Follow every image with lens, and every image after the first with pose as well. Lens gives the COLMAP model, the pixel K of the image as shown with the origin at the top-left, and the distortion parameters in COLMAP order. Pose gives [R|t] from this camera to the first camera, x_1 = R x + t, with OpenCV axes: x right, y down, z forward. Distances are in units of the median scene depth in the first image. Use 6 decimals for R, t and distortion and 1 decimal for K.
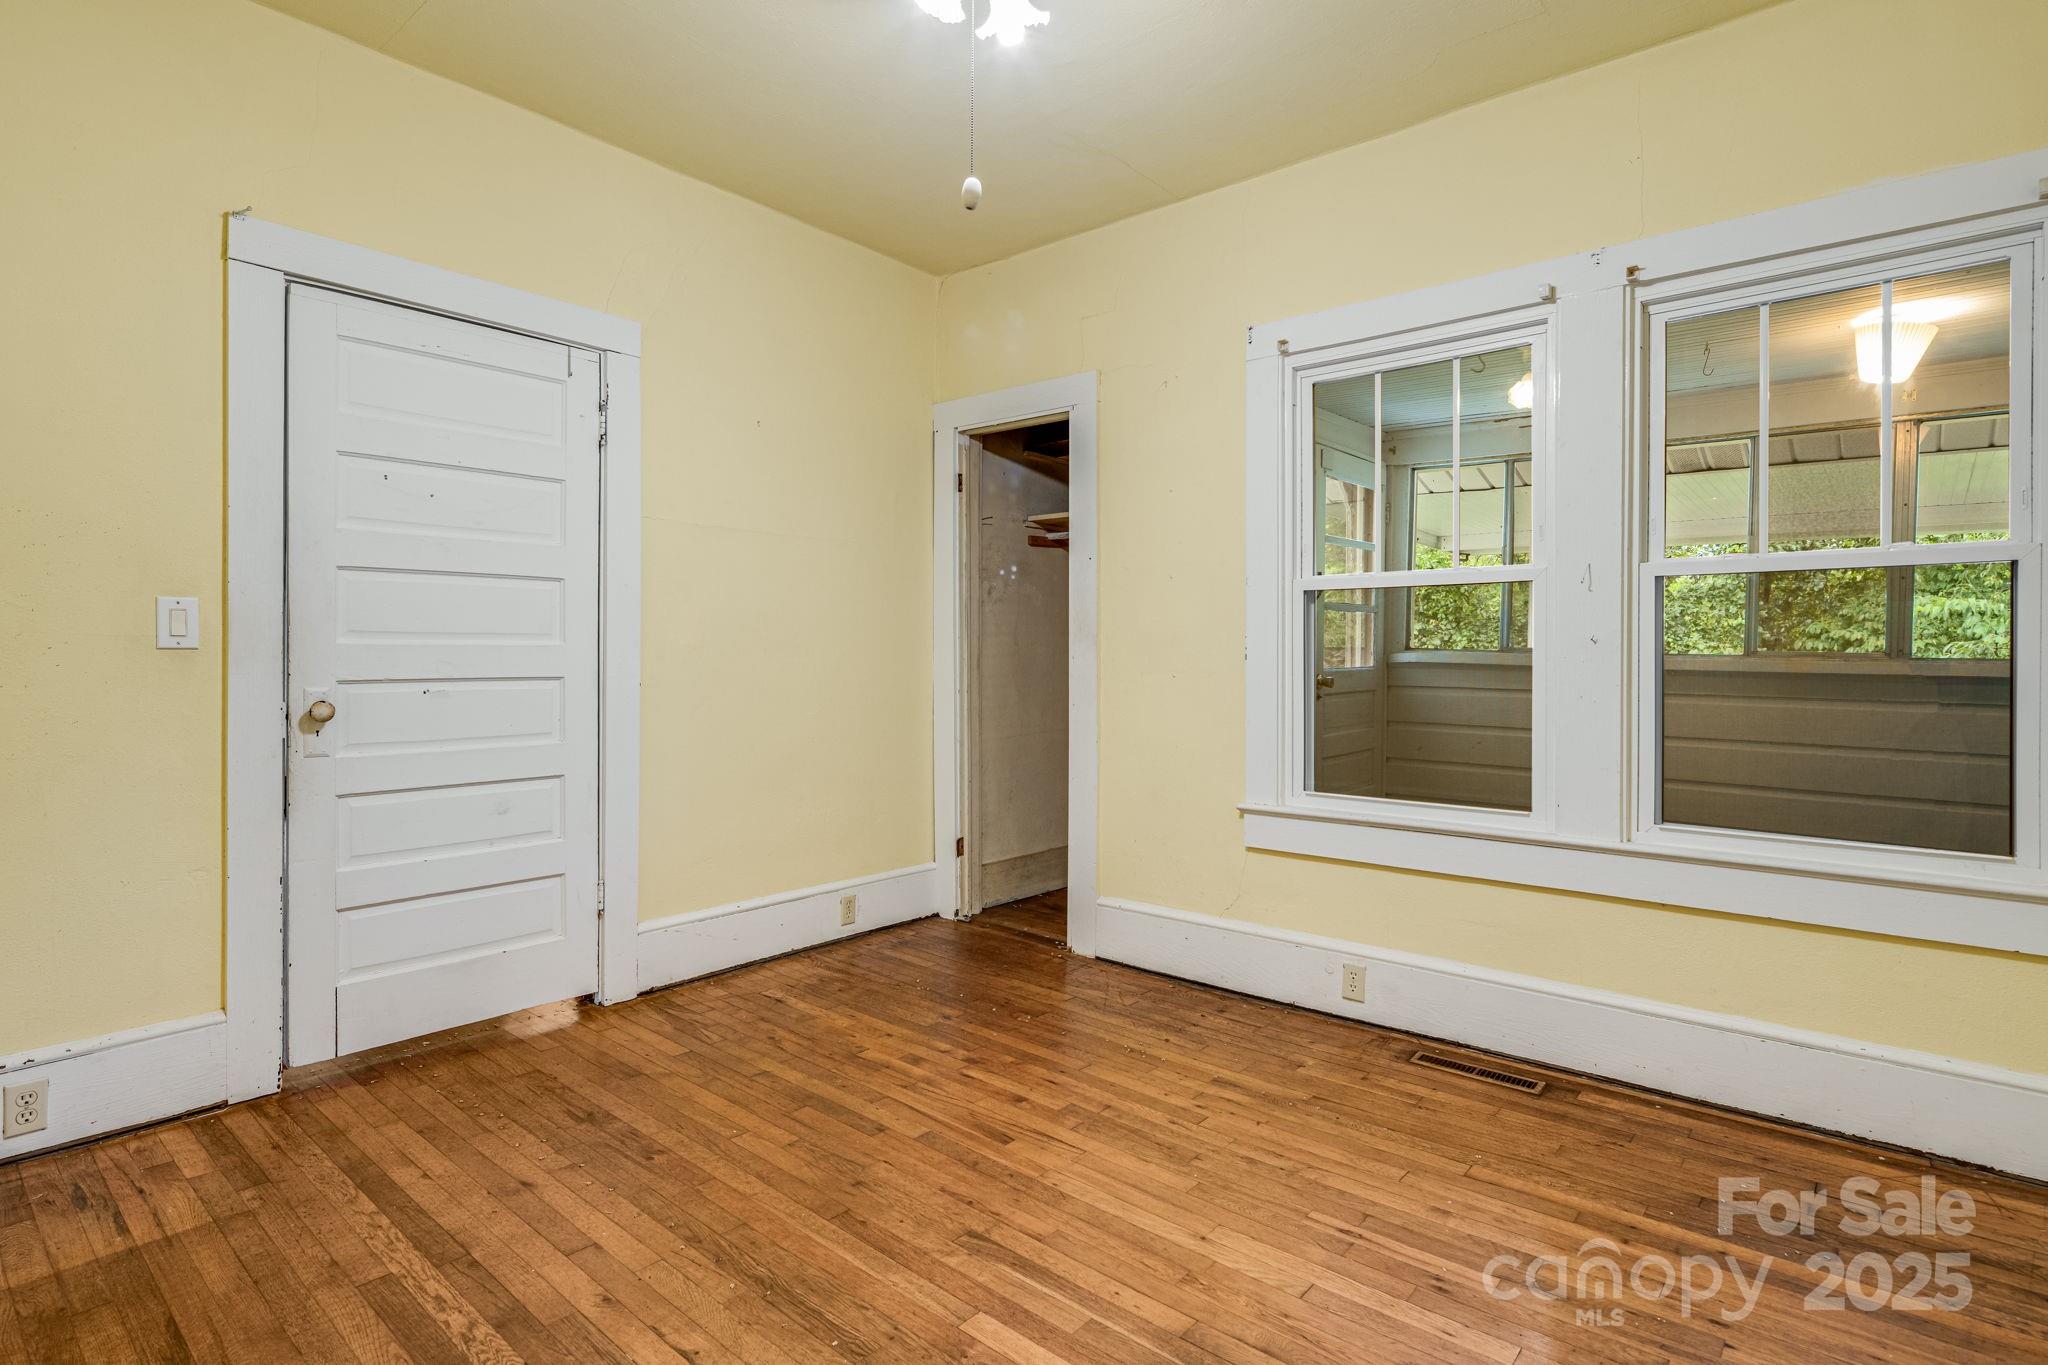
lens RADIAL K [[1028.8, 0, 1017.6], [0, 1028.8, 665.7], [0, 0, 1]] dist [0.004398, -0.000099]
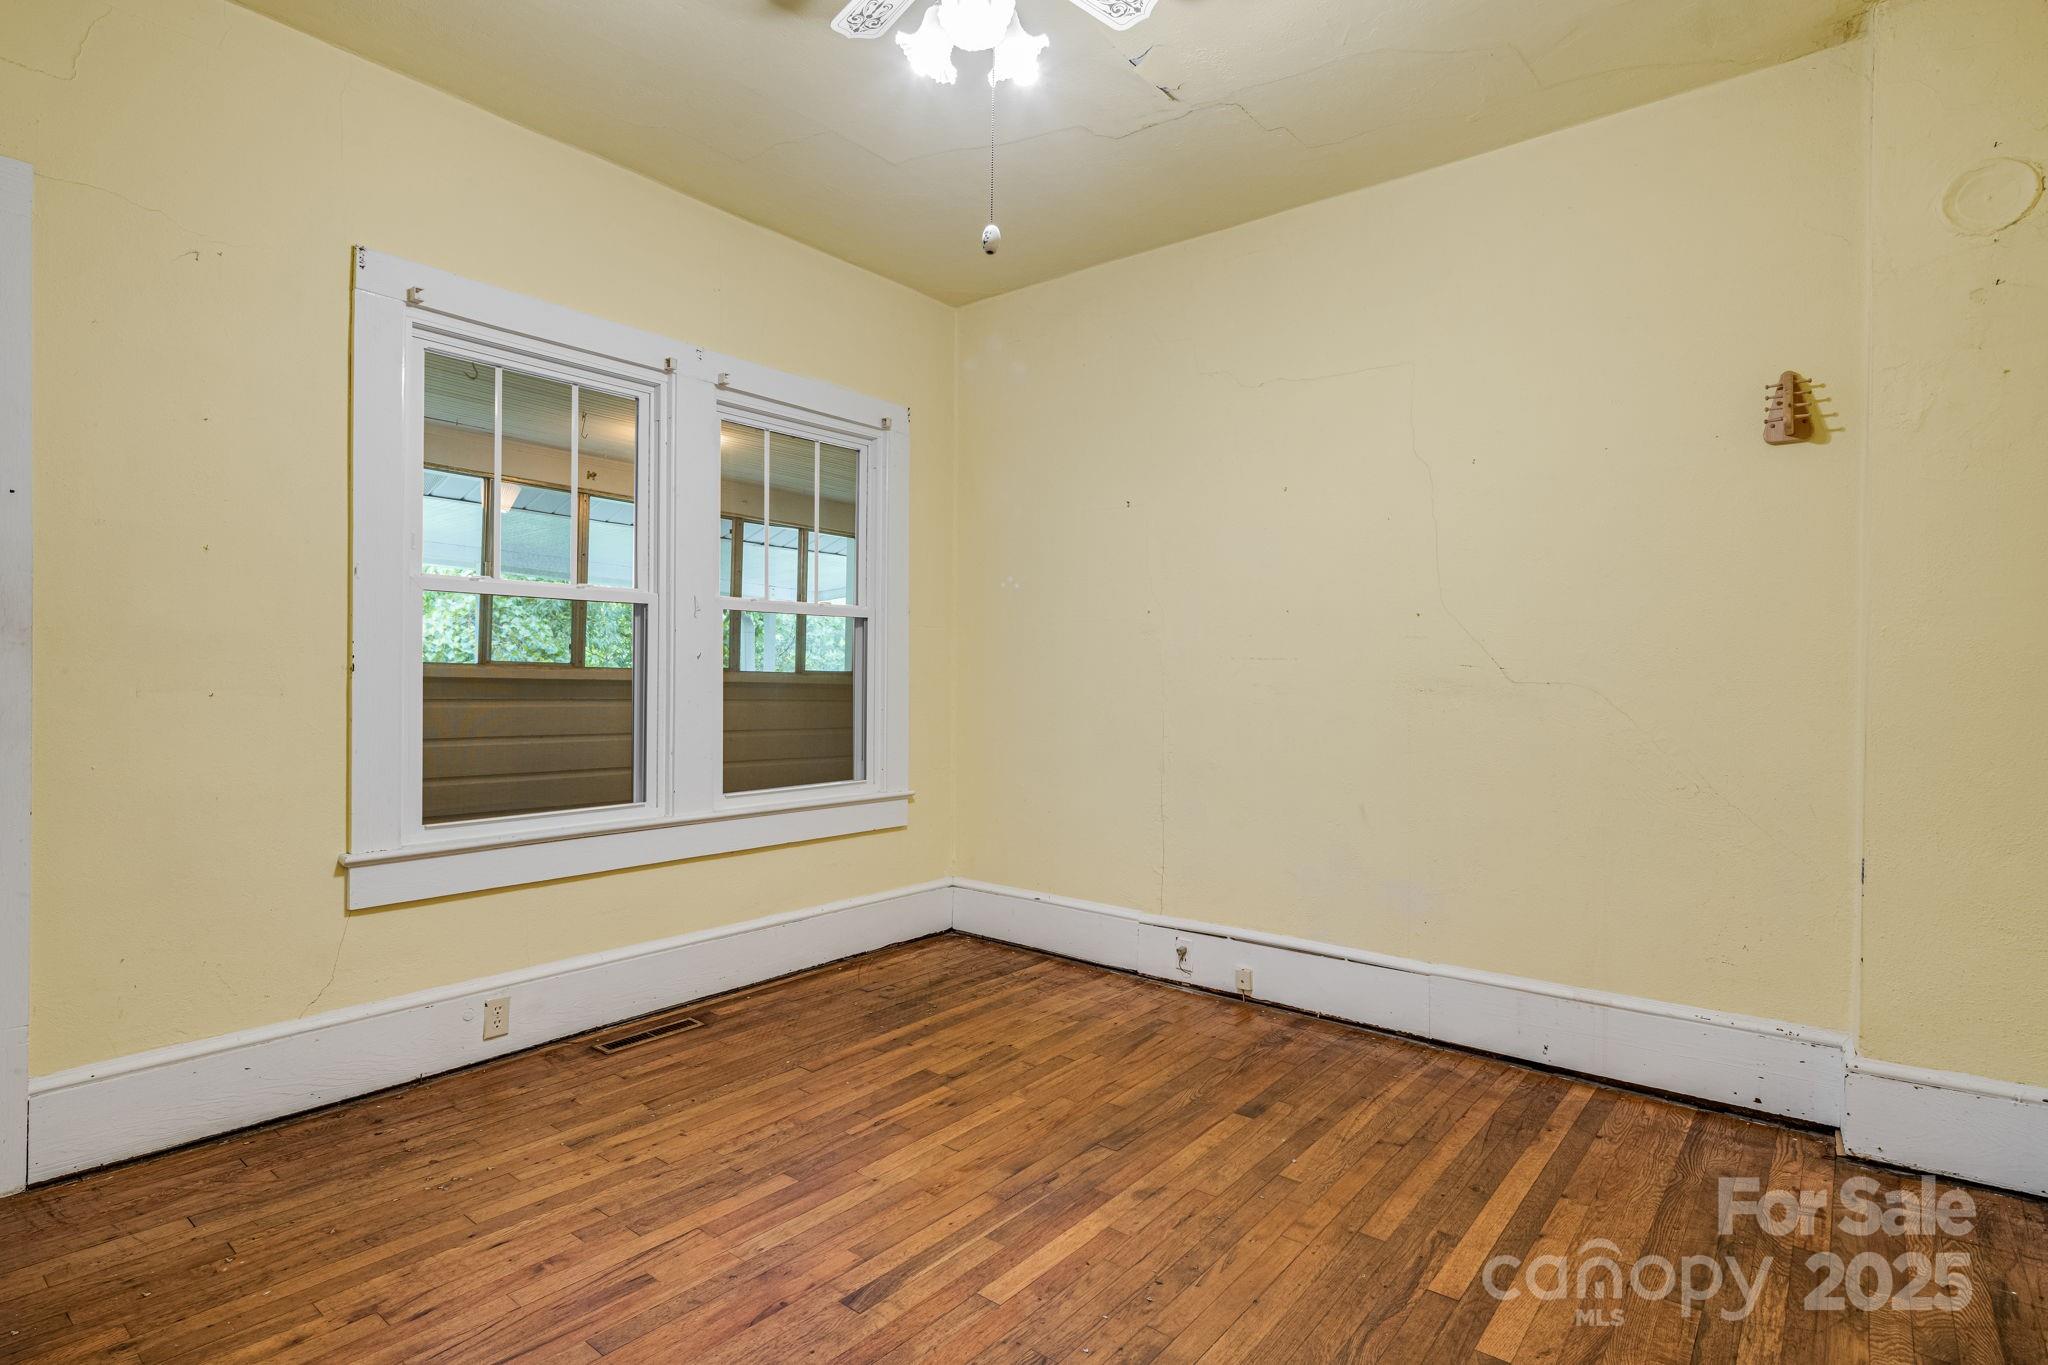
lens RADIAL K [[1028.8, 0, 1017.6], [0, 1028.8, 665.7], [0, 0, 1]] dist [0.004398, -0.000099]
pose [[-0.038821, 0.003719, 0.999239, -0.708965], [-0.005129, 0.999979, -0.003921, -0.010016], [-0.999233, -0.005277, -0.038801, 0.646111]]
